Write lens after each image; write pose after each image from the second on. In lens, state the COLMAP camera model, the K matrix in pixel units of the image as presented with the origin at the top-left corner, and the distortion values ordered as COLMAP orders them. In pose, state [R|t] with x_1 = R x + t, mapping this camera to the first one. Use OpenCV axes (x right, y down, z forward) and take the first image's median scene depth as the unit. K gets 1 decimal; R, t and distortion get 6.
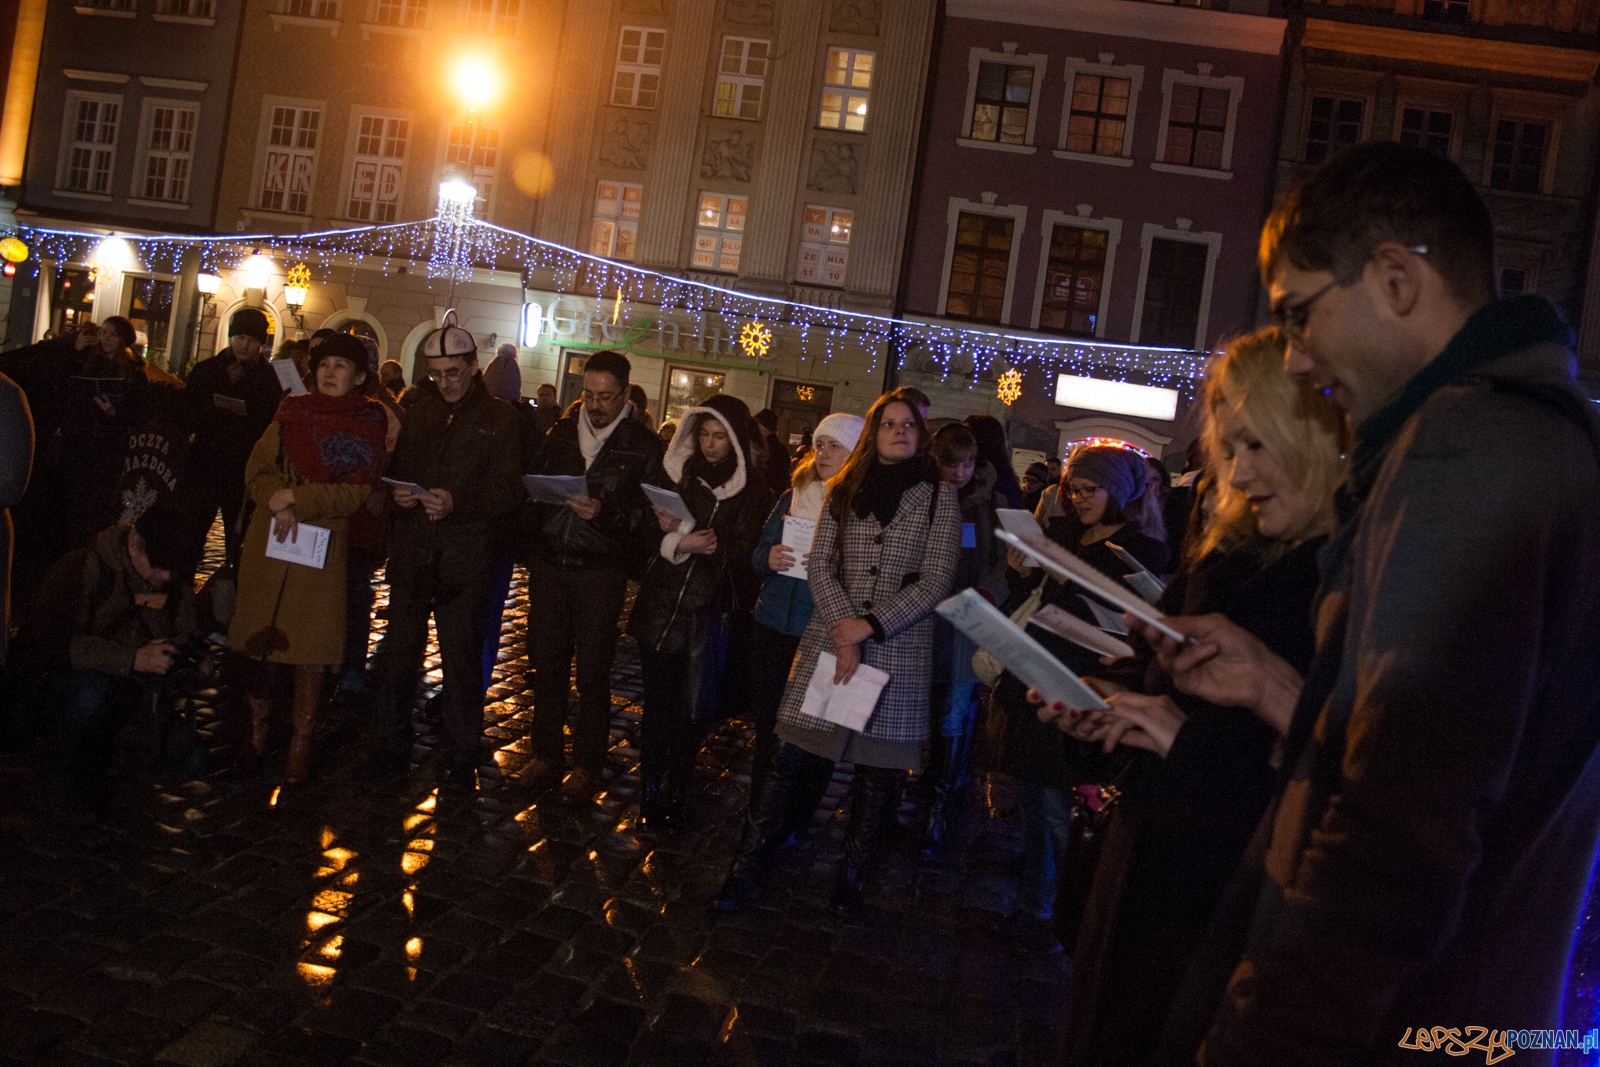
lens RADIAL K [[1314.6, 0, 809.6], [0, 1314.6, 527.1], [0, 0, 1]] dist [-0.151273, 0.121626]
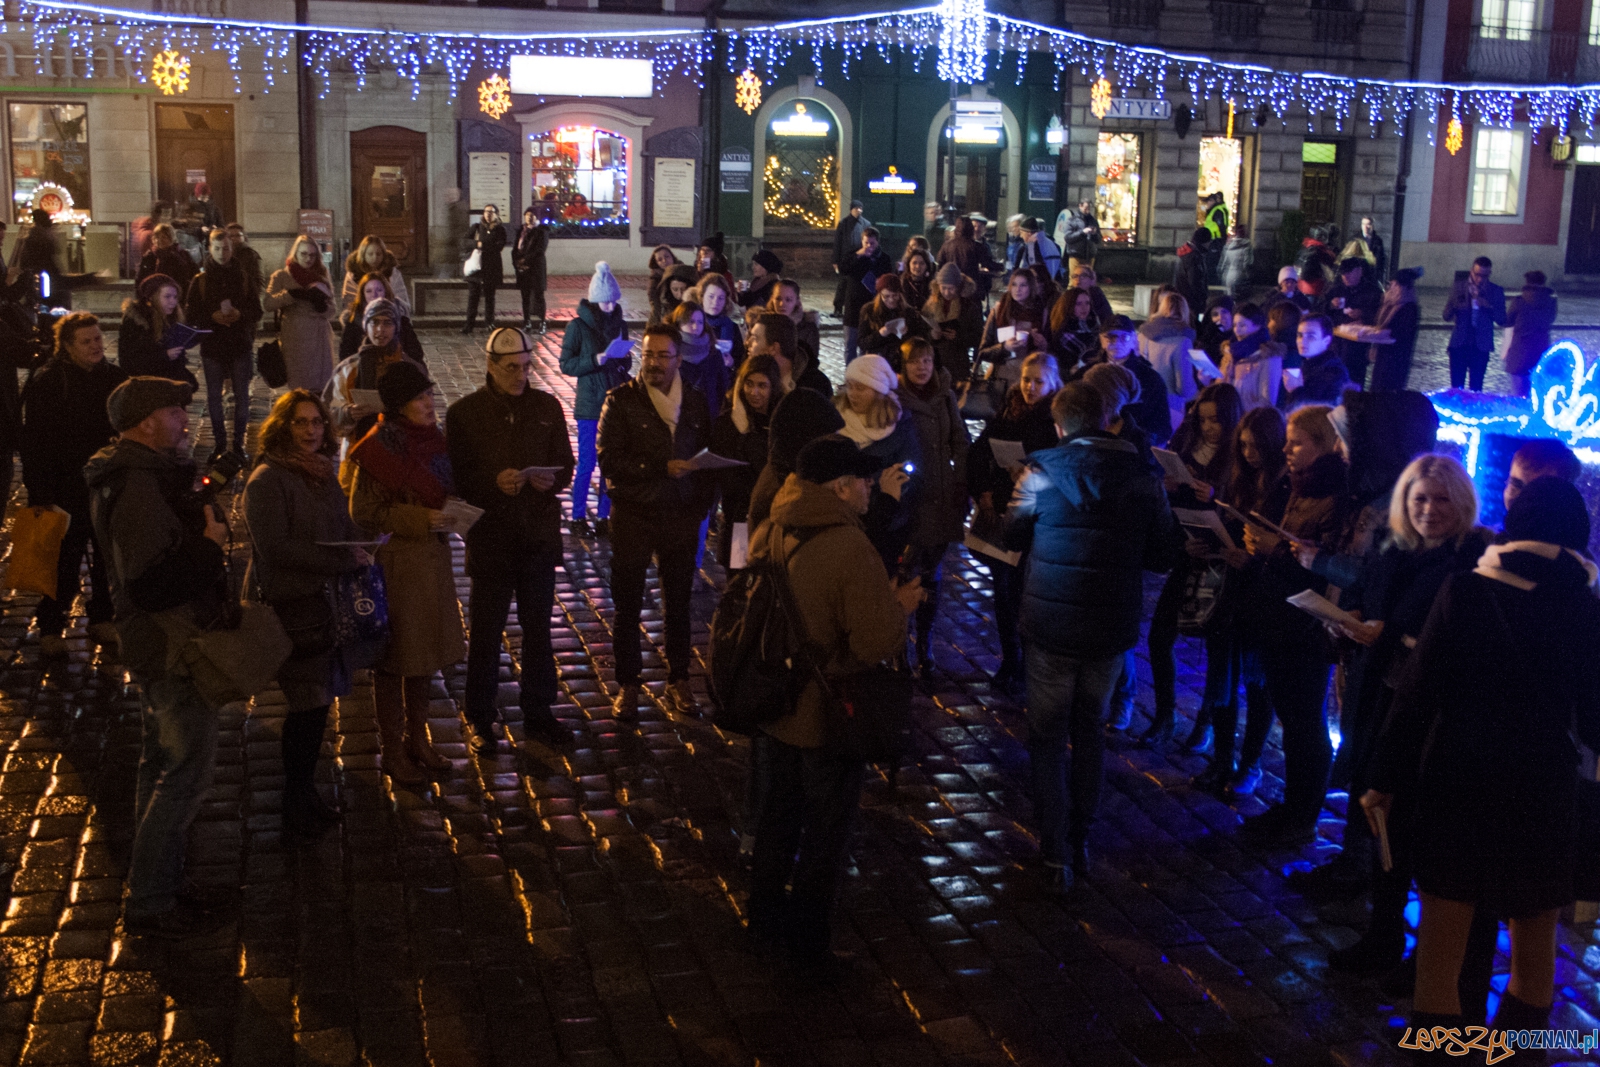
lens RADIAL K [[1715.7, 0, 764.1], [0, 1715.7, 541.1], [0, 0, 1]] dist [-0.077720, 0.000000]
pose [[0.909324, -0.203205, 0.363094, -0.116685], [0.122316, 0.964626, 0.233529, -0.053019], [-0.397704, -0.167941, 0.902013, -0.085066]]
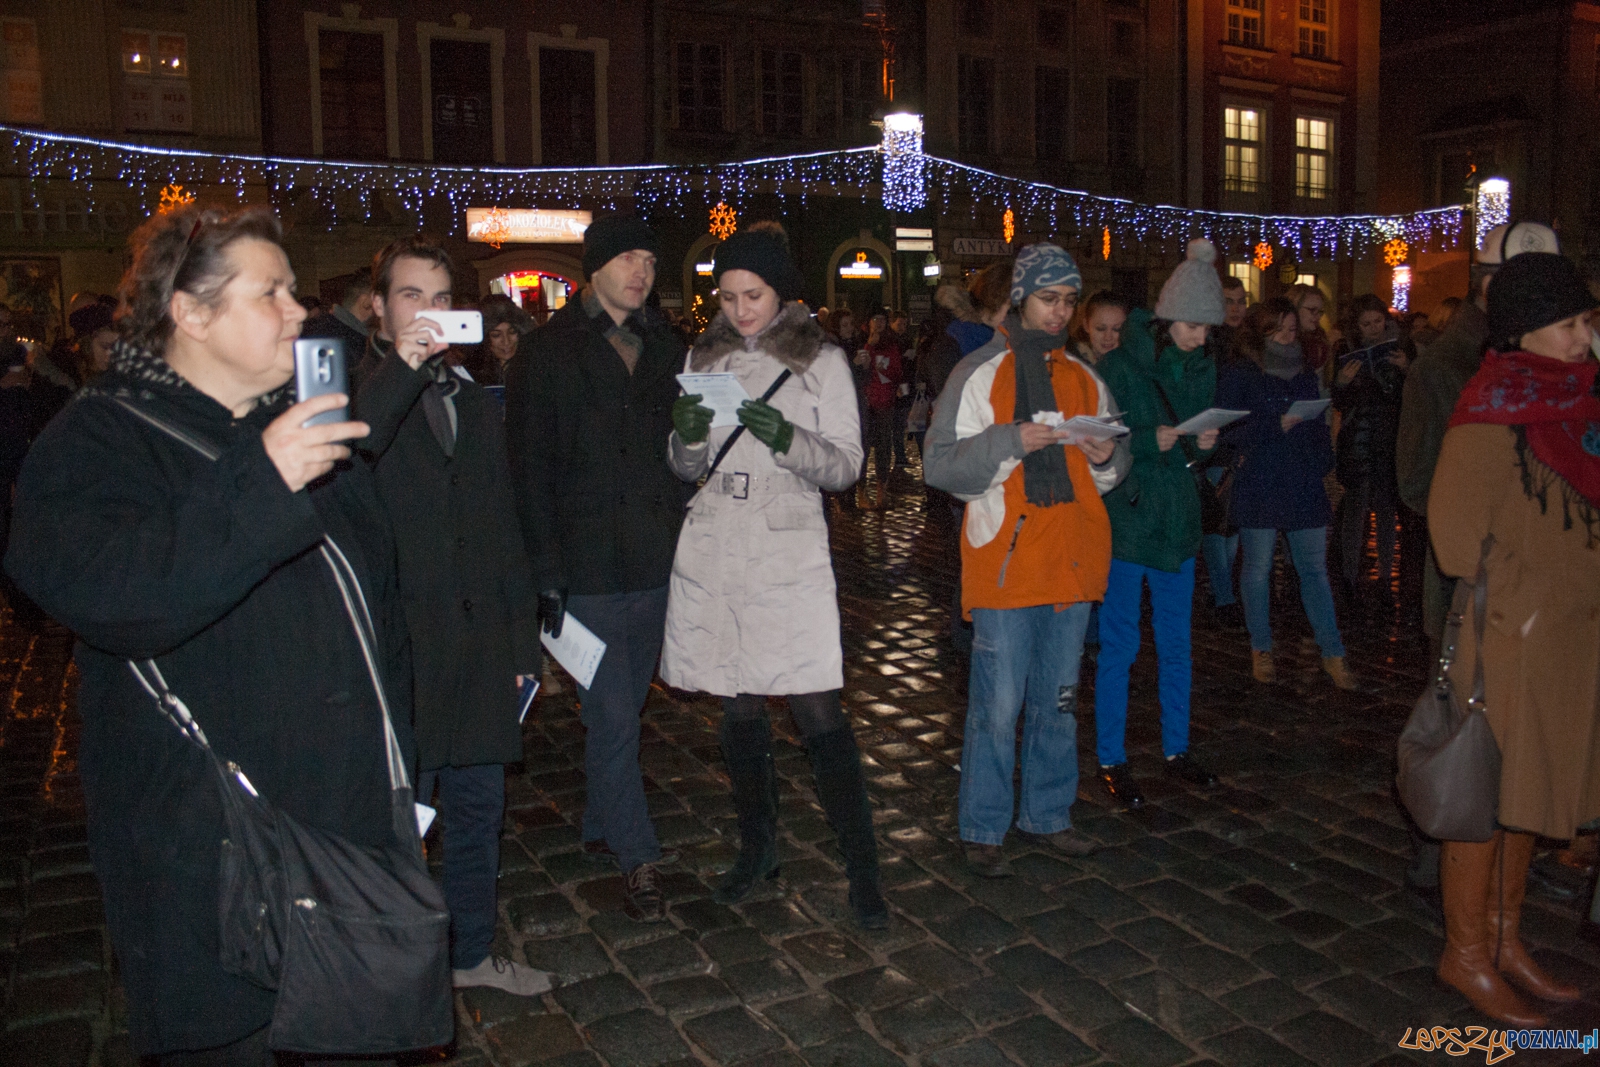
lens RADIAL K [[1314.6, 0, 812.3], [0, 1314.6, 534.9], [0, 0, 1]] dist [-0.151273, 0.121626]
pose [[0.797906, -0.235690, 0.554795, -0.166825], [0.153765, 0.969524, 0.190732, -0.031985], [-0.582841, -0.066879, 0.809830, 0.125281]]
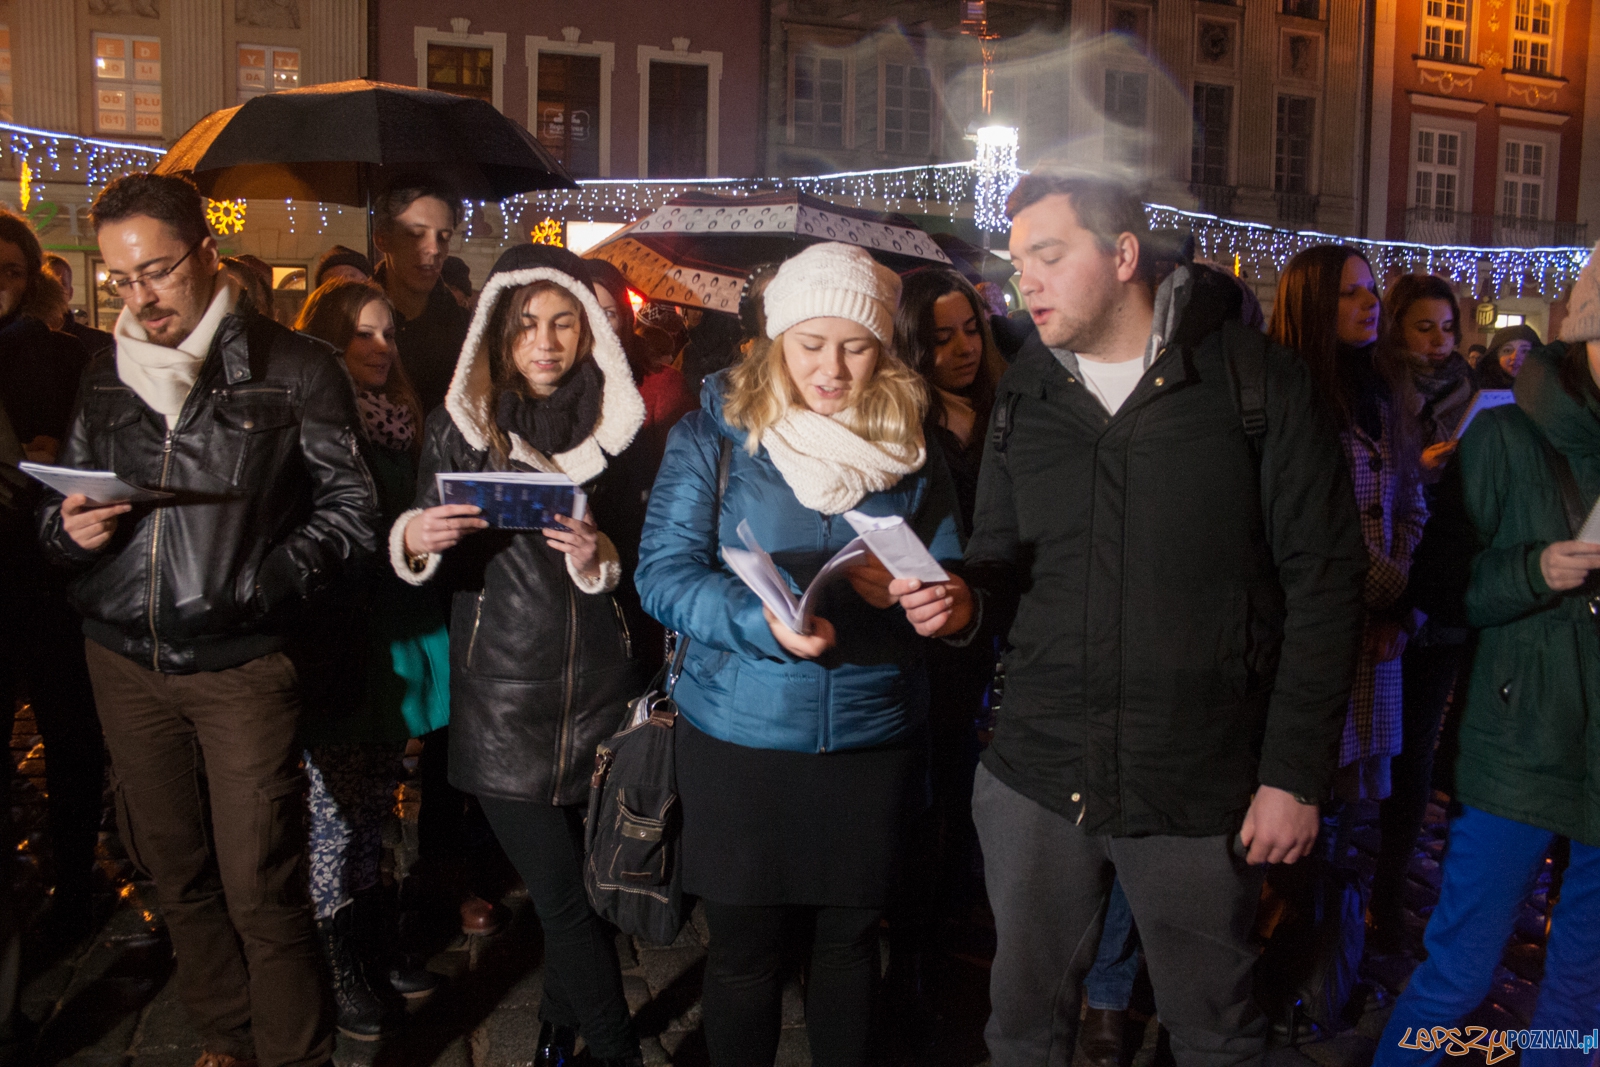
lens RADIAL K [[1314.6, 0, 800.1], [0, 1314.6, 533.6], [0, 0, 1]] dist [-0.151273, 0.121626]
pose [[0.899213, -0.176052, 0.400527, -0.058797], [0.128804, 0.981420, 0.142209, -0.014080], [-0.418122, -0.076286, 0.905182, 0.114651]]
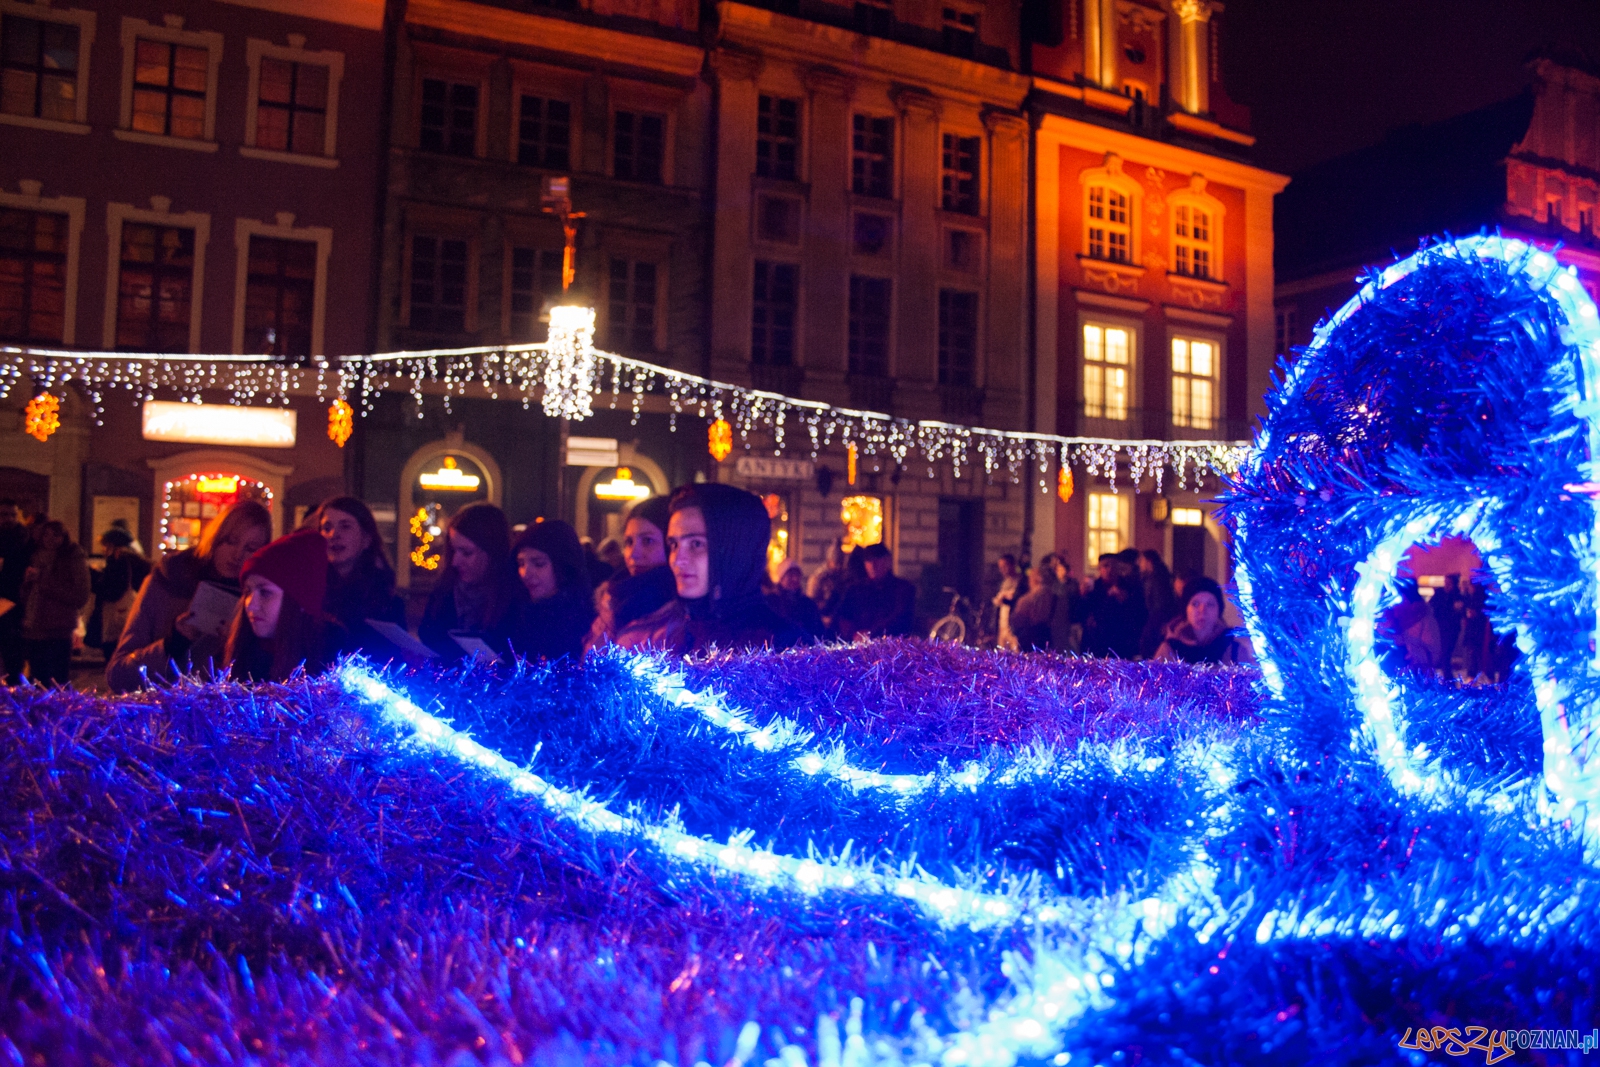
lens RADIAL K [[1314.6, 0, 811.0], [0, 1314.6, 528.1], [0, 0, 1]] dist [-0.151273, 0.121626]
pose [[0.825677, -0.103631, 0.554544, 0.085546], [0.117812, 0.992984, 0.010152, 0.002645], [-0.551705, 0.056950, 0.832093, 0.108763]]
